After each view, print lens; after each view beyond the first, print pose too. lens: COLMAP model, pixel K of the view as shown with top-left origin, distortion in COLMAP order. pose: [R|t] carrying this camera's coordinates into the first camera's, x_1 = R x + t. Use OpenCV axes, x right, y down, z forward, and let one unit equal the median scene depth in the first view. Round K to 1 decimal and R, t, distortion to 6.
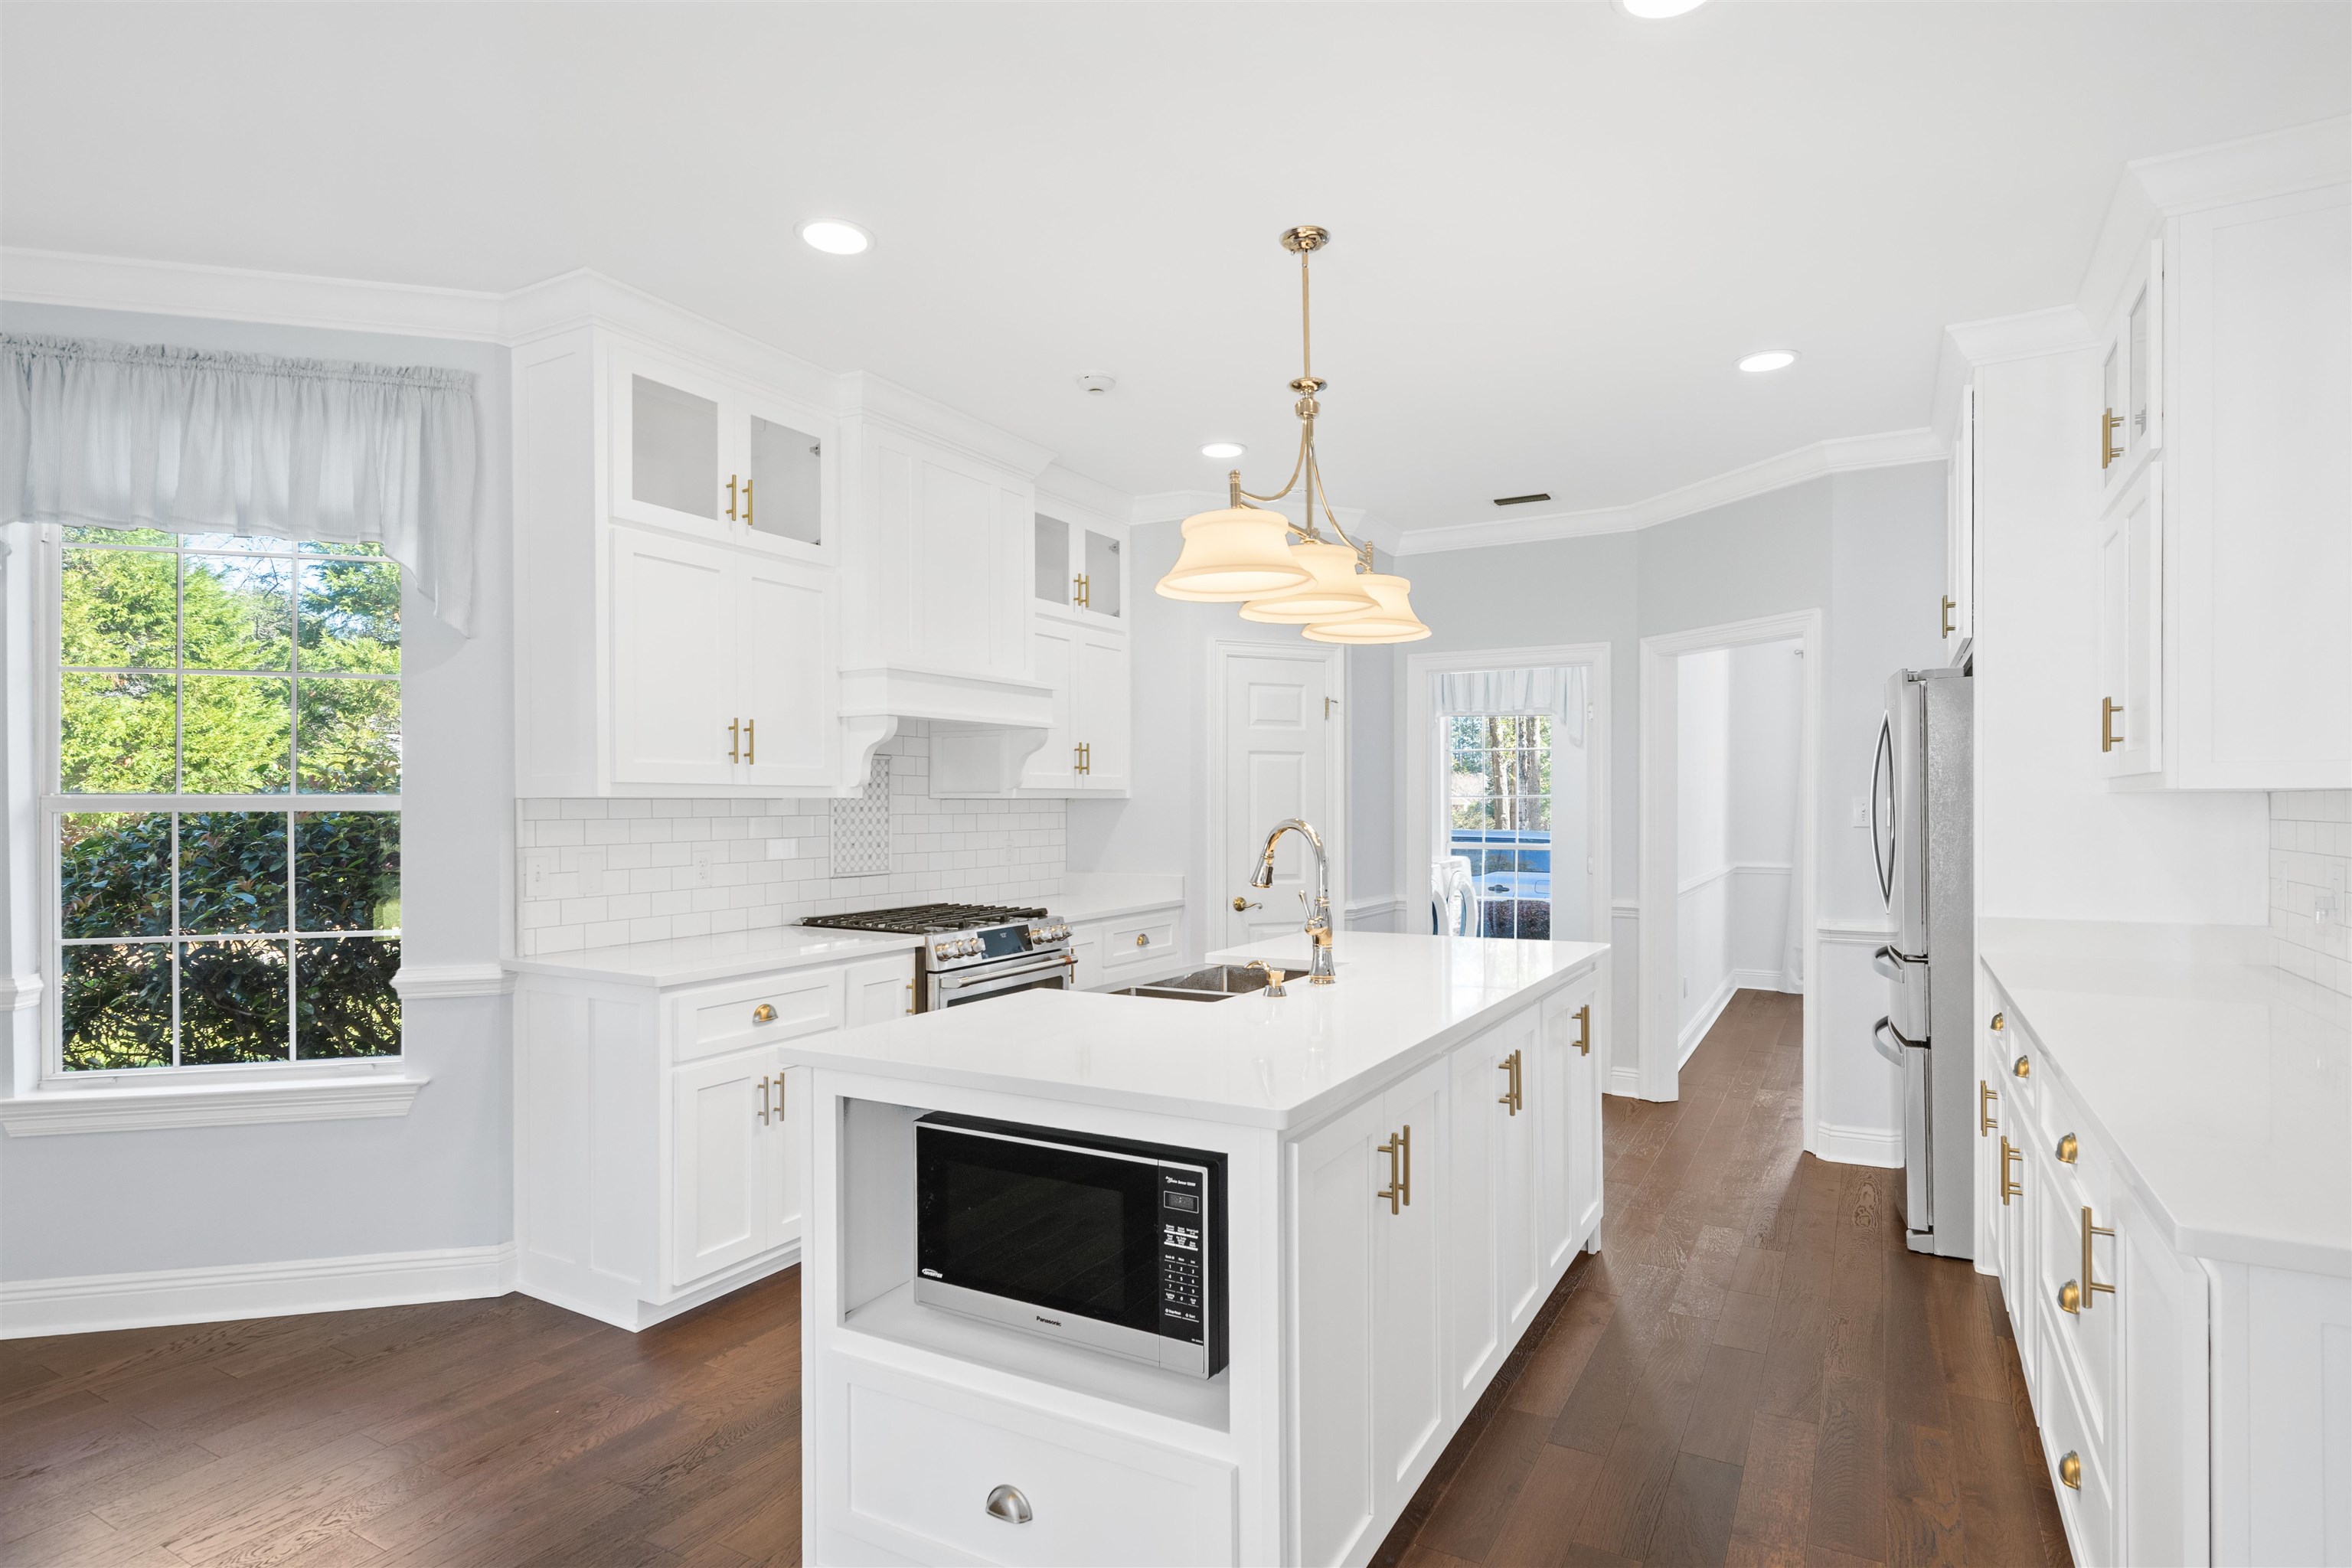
lens RADIAL K [[1221.1, 0, 1175.4], [0, 1221.1, 806.5], [0, 0, 1]] dist [-0.000607, 0.000724]
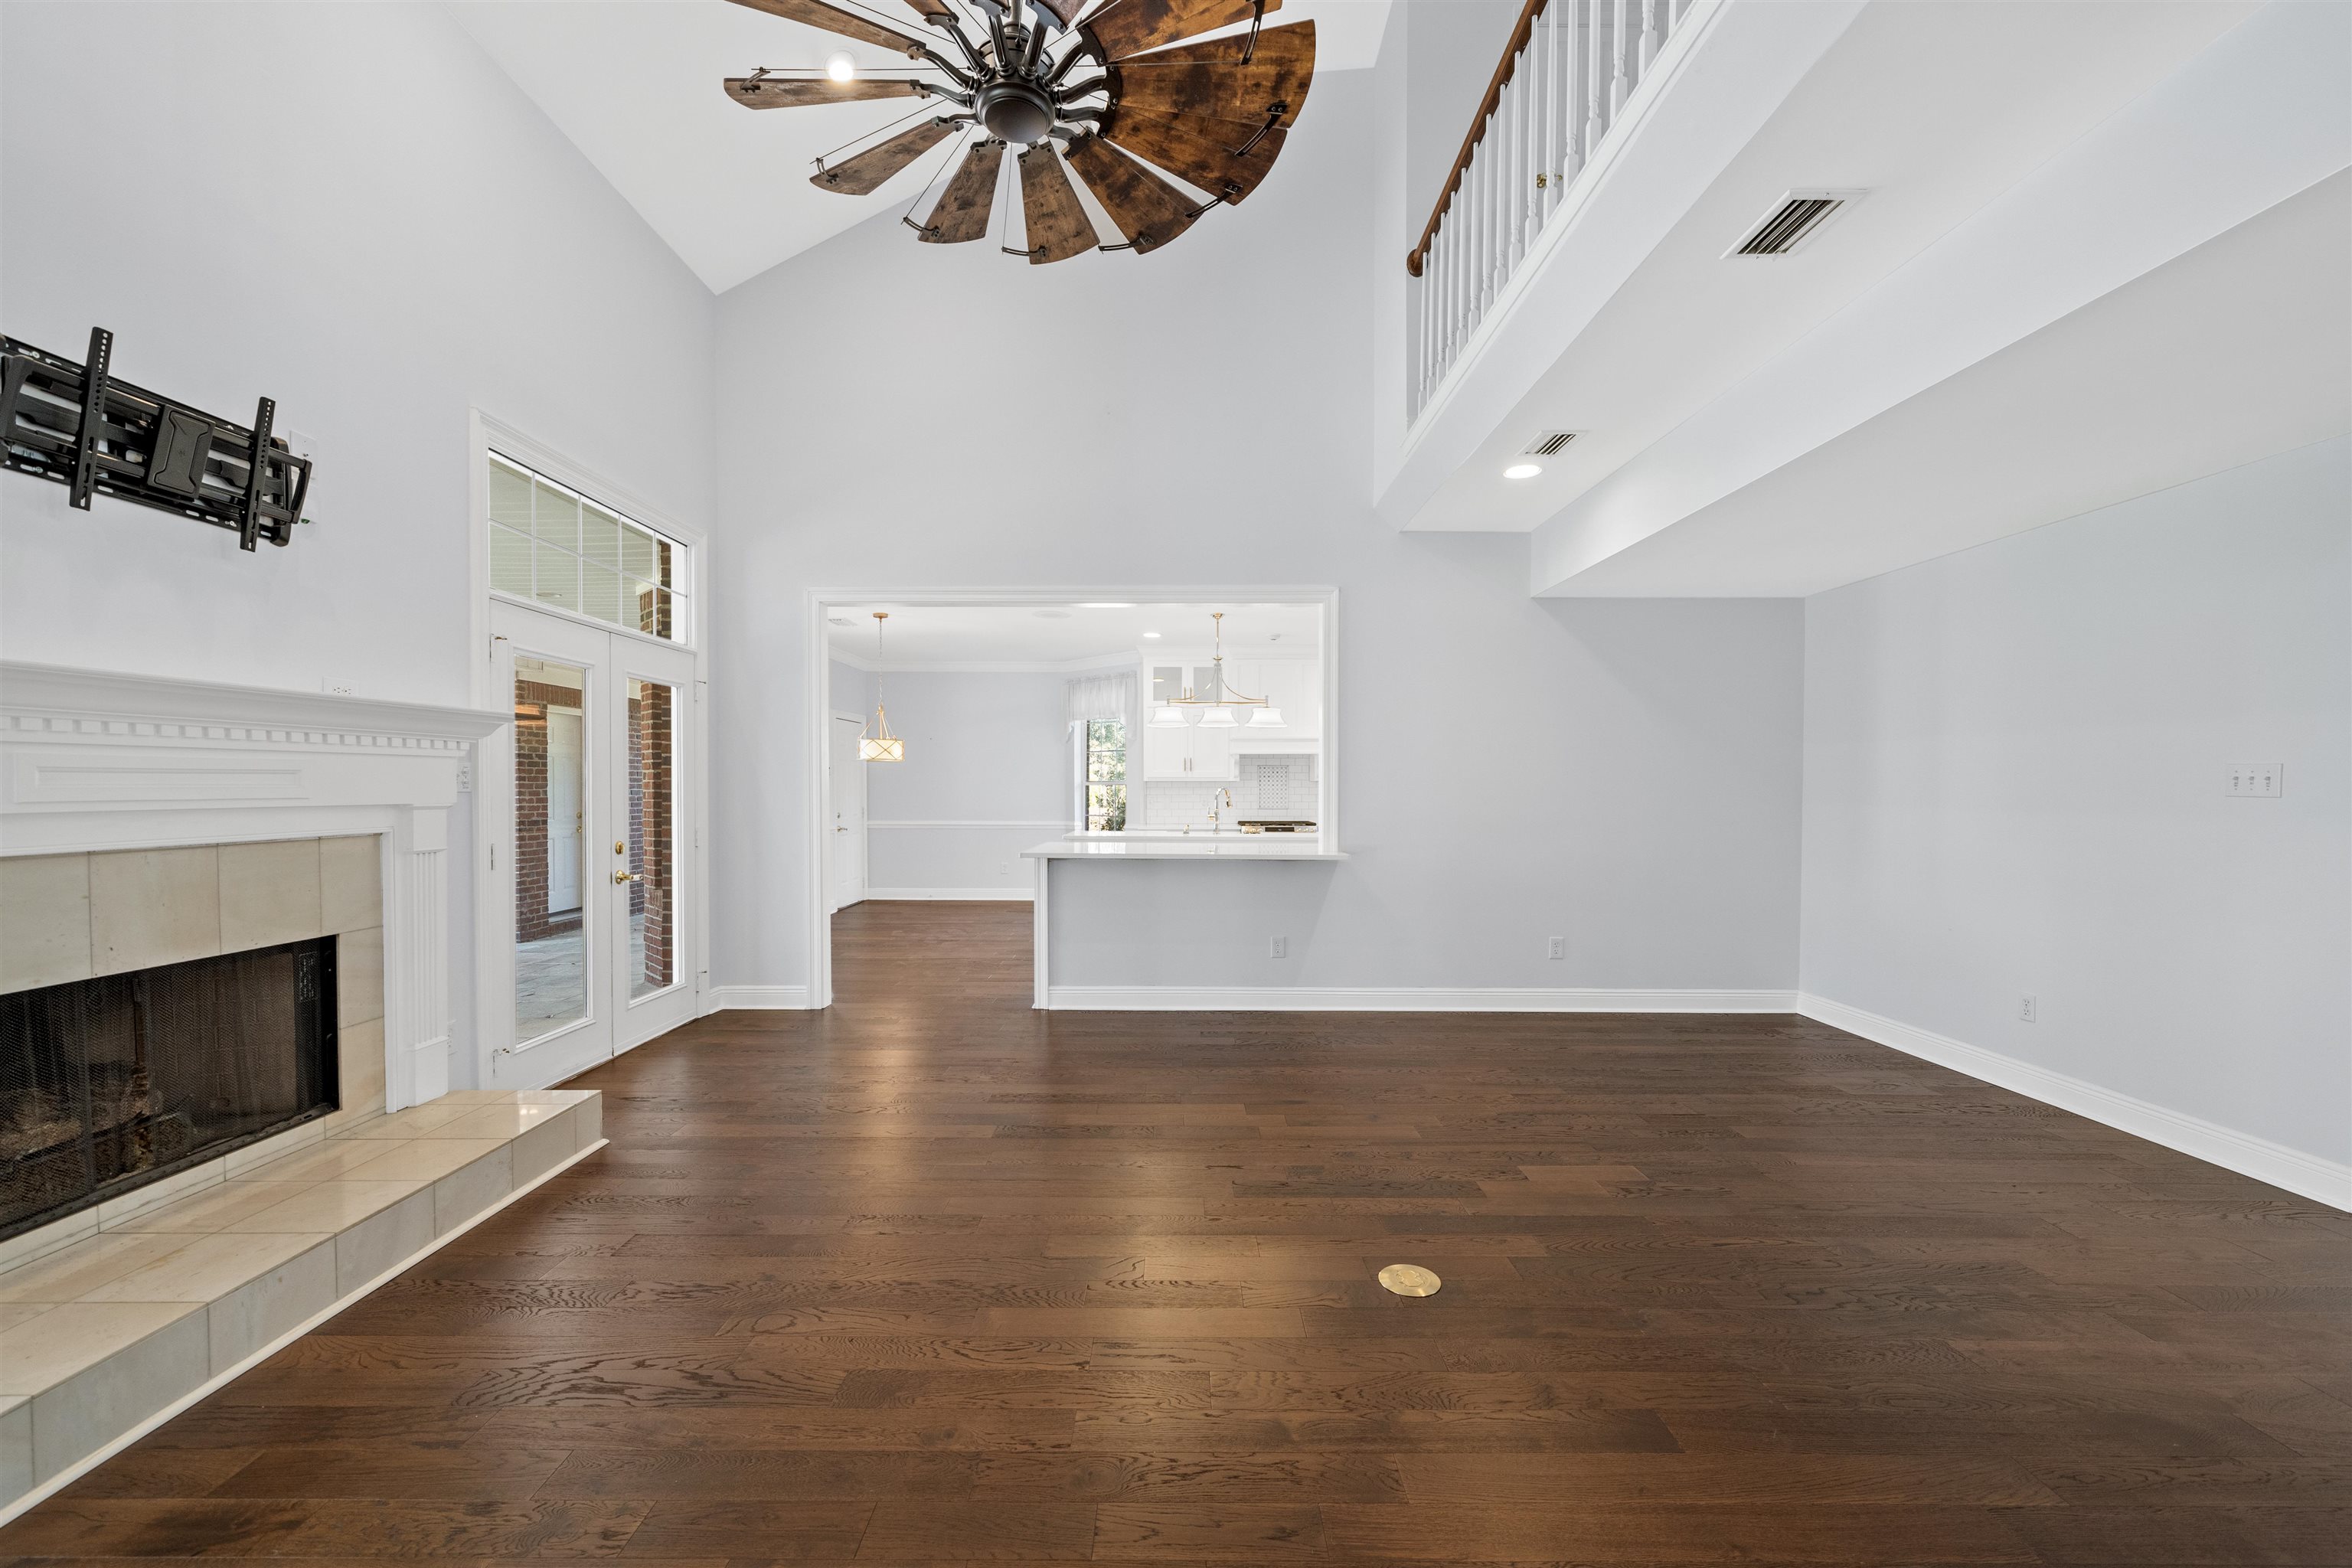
lens RADIAL K [[929.9, 0, 1168.6], [0, 929.9, 798.1], [0, 0, 1]] dist [0.001561, -0.000167]
pose [[0.493760, 0.010016, -0.869541, 1.892515], [-0.004399, 0.999950, 0.009021, 0.016841], [0.869587, -0.000629, 0.493779, -0.331531]]
